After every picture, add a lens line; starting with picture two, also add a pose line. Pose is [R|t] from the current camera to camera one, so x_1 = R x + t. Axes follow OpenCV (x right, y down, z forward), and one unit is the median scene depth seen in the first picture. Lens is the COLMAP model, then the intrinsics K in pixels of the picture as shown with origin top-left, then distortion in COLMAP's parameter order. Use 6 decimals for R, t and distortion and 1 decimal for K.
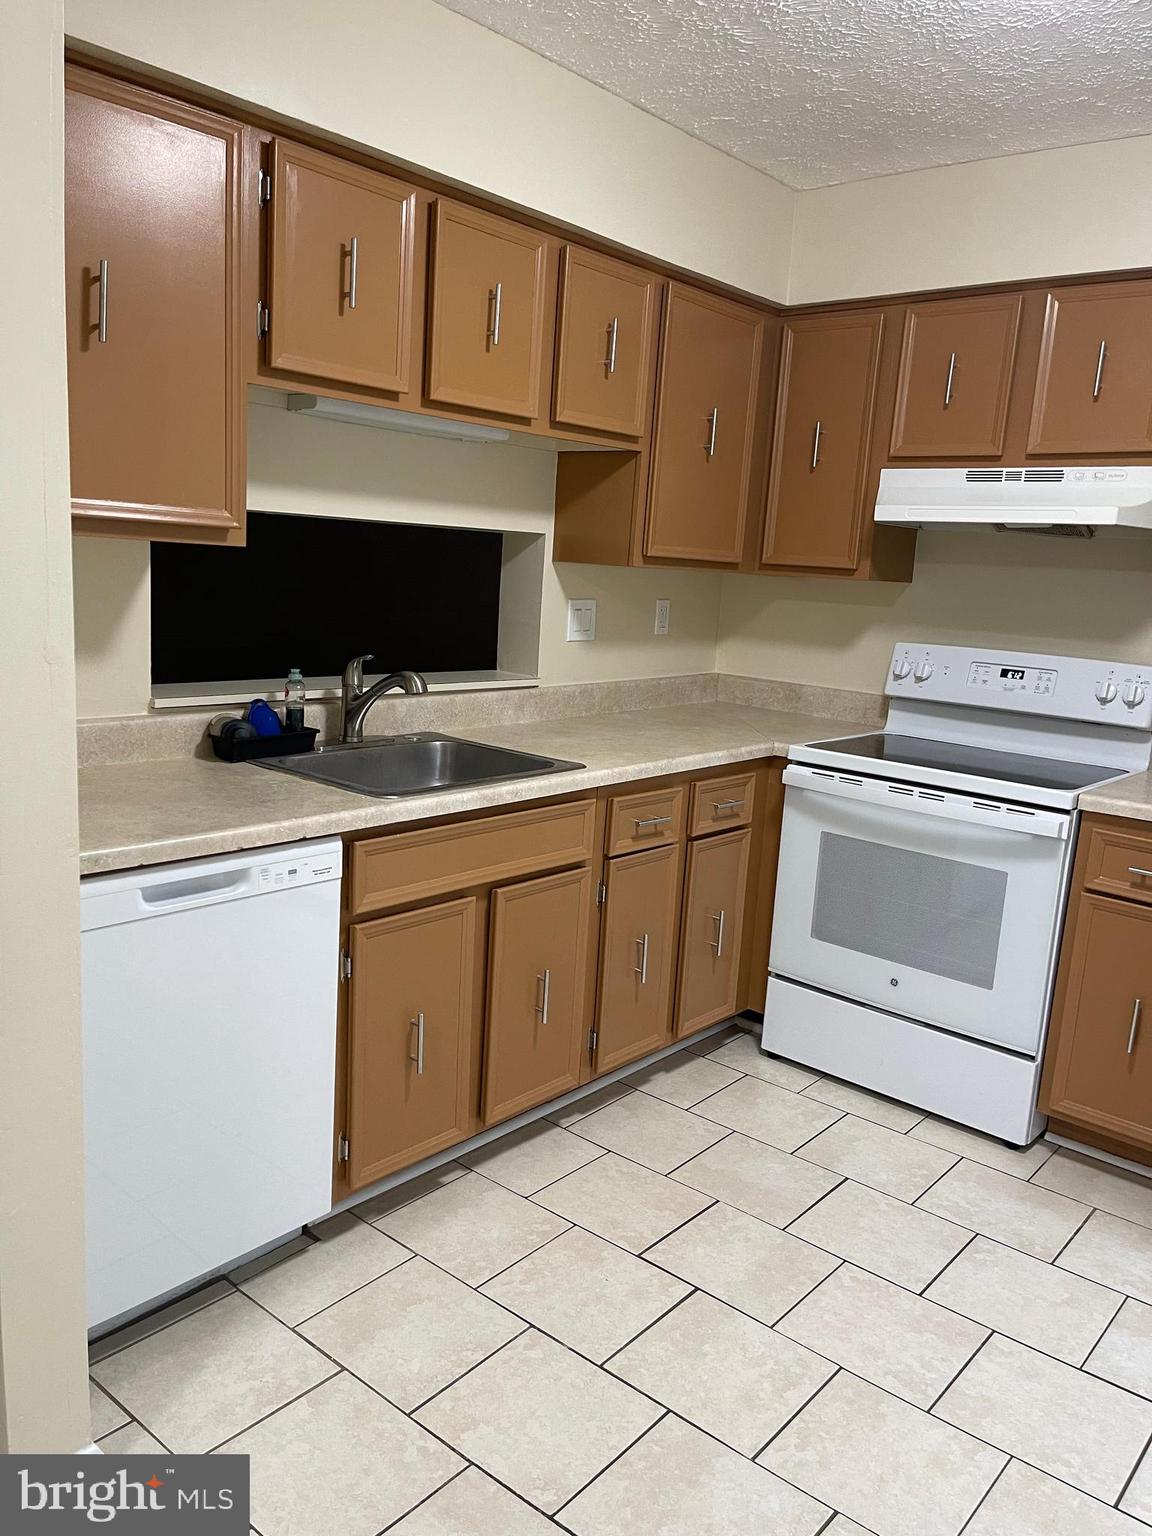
lens RADIAL K [[1167.8, 0, 566.6], [0, 1167.8, 771.6], [0, 0, 1]] dist [0.065653, -0.076730]
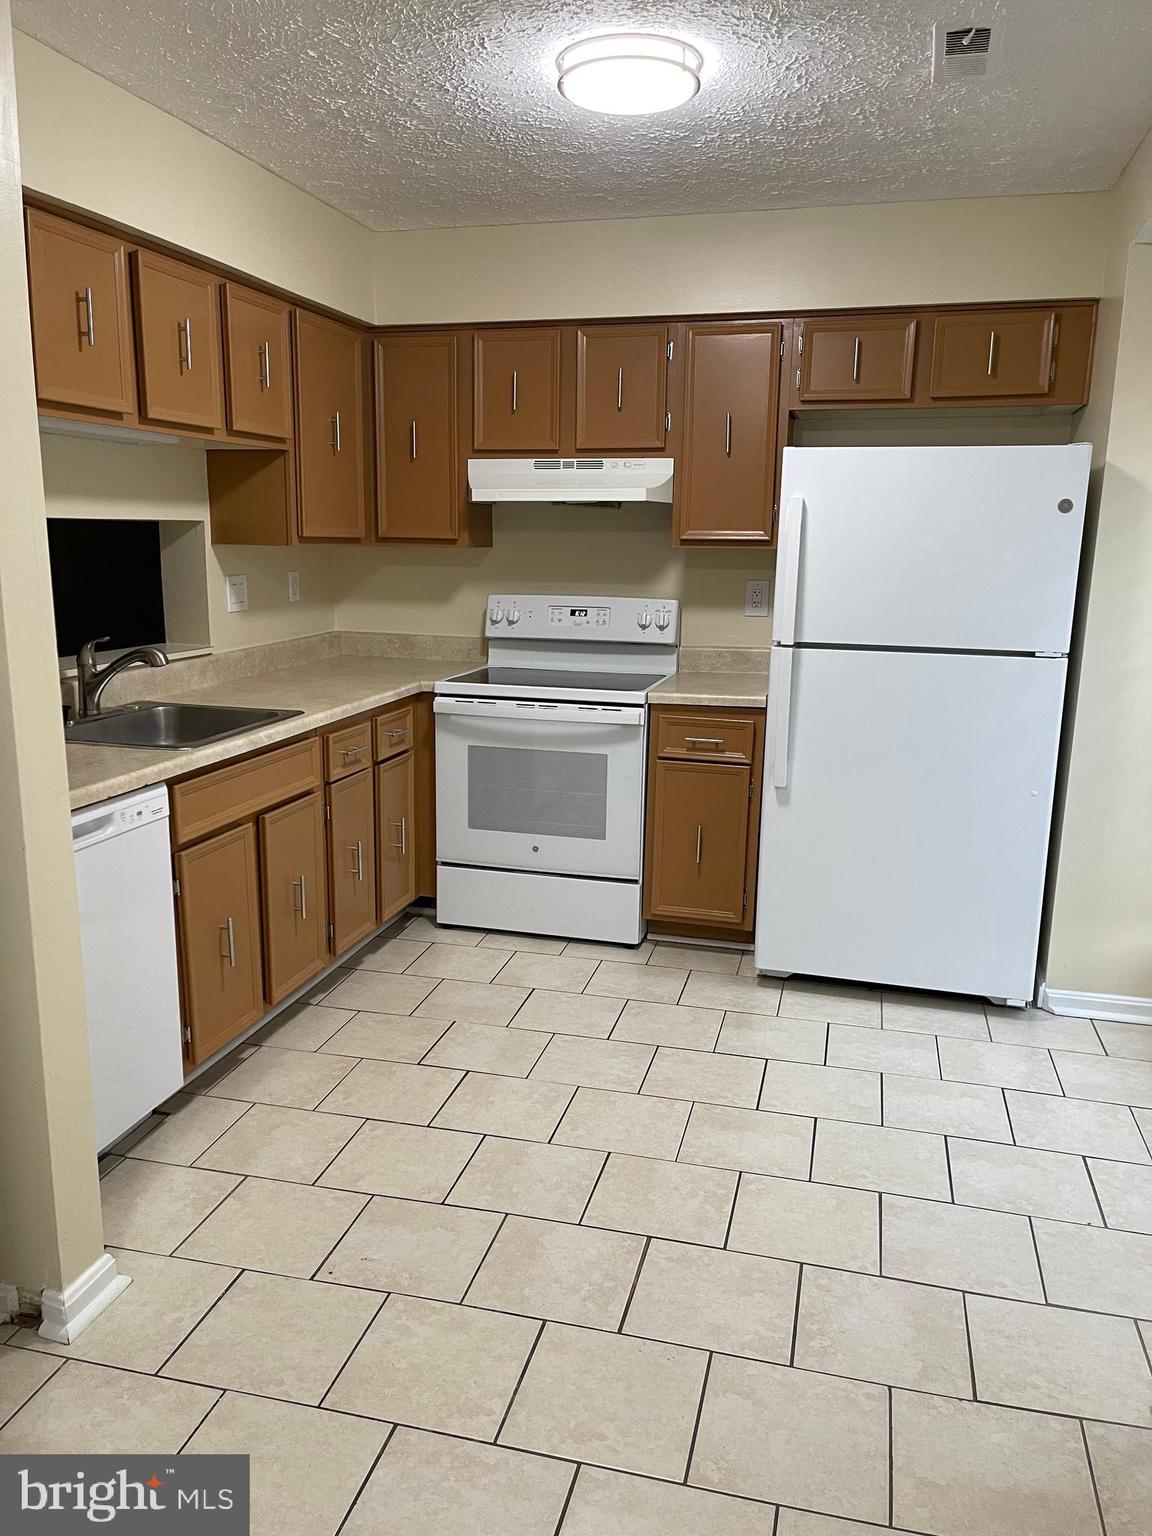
lens RADIAL K [[1167.8, 0, 565.0], [0, 1167.8, 780.6], [0, 0, 1]] dist [0.065653, -0.076730]
pose [[0.898440, -0.138334, 0.416737, -0.256507], [0.119689, 0.990292, 0.070687, 0.012671], [-0.422470, -0.013629, 0.906274, -0.240806]]
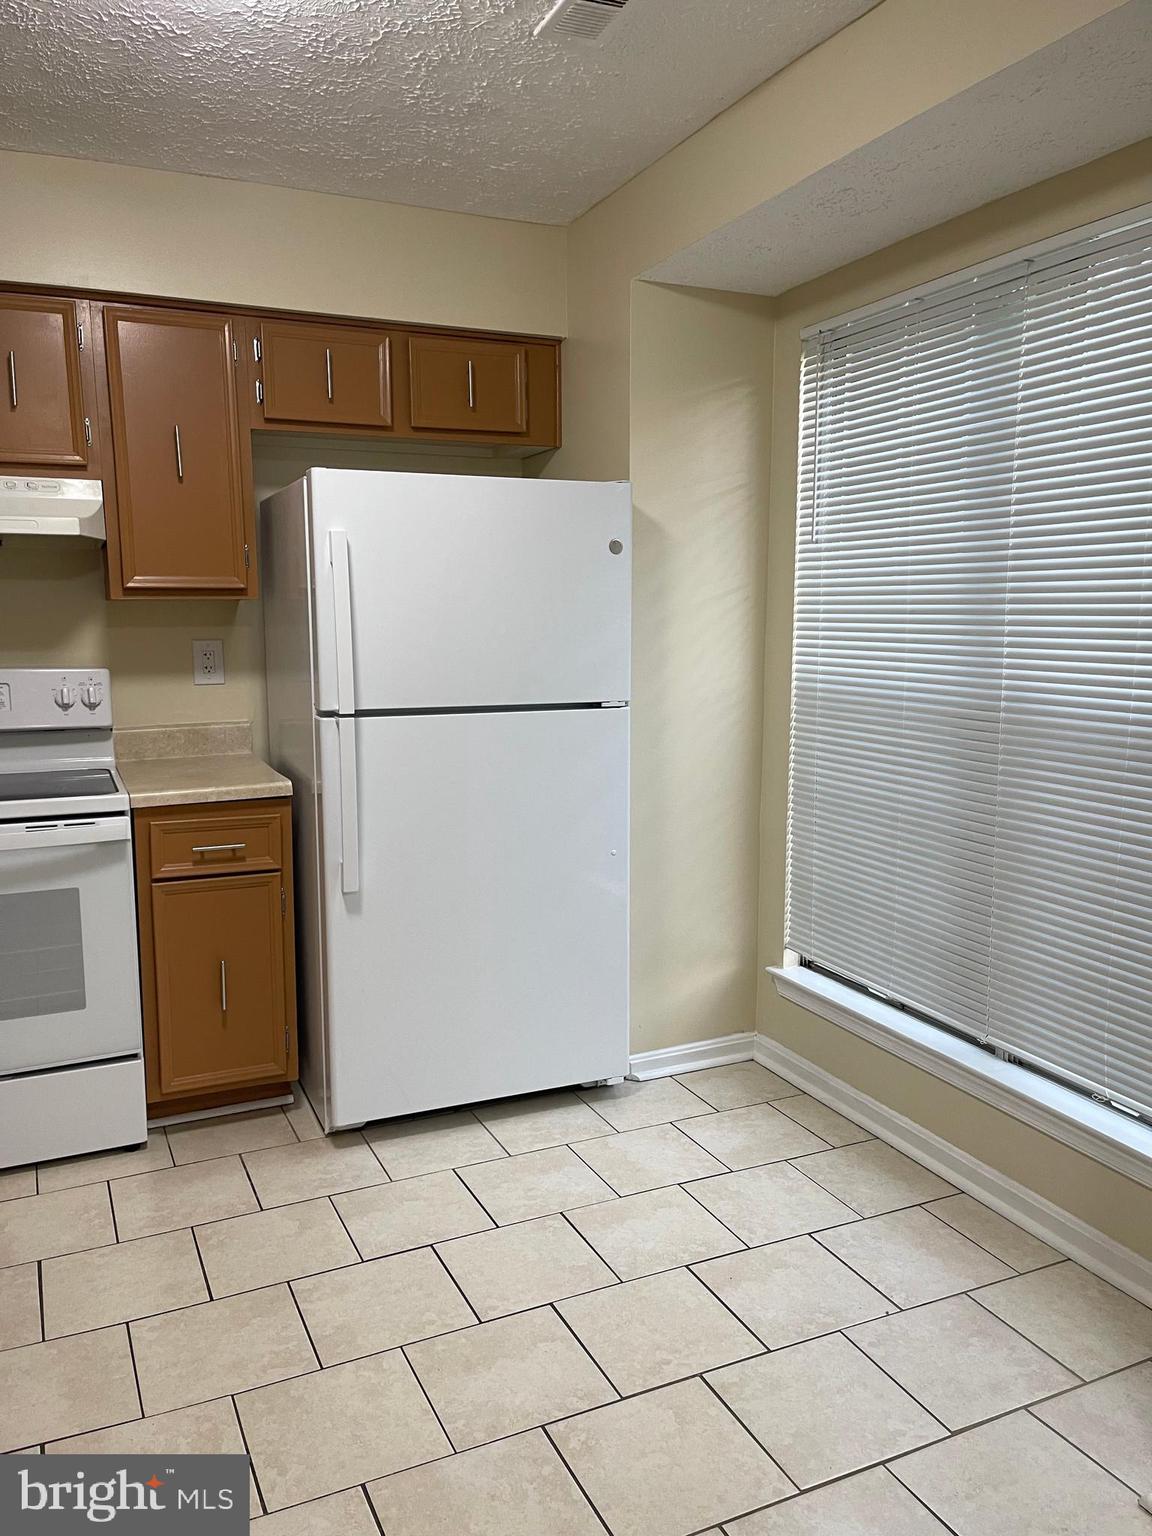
lens RADIAL K [[1167.8, 0, 566.1], [0, 1167.8, 776.9], [0, 0, 1]] dist [0.065653, -0.076730]
pose [[0.414194, -0.195234, 0.889004, -0.319377], [0.192028, 0.973483, 0.124319, -0.049501], [-0.889702, 0.119221, 0.440701, 0.191962]]
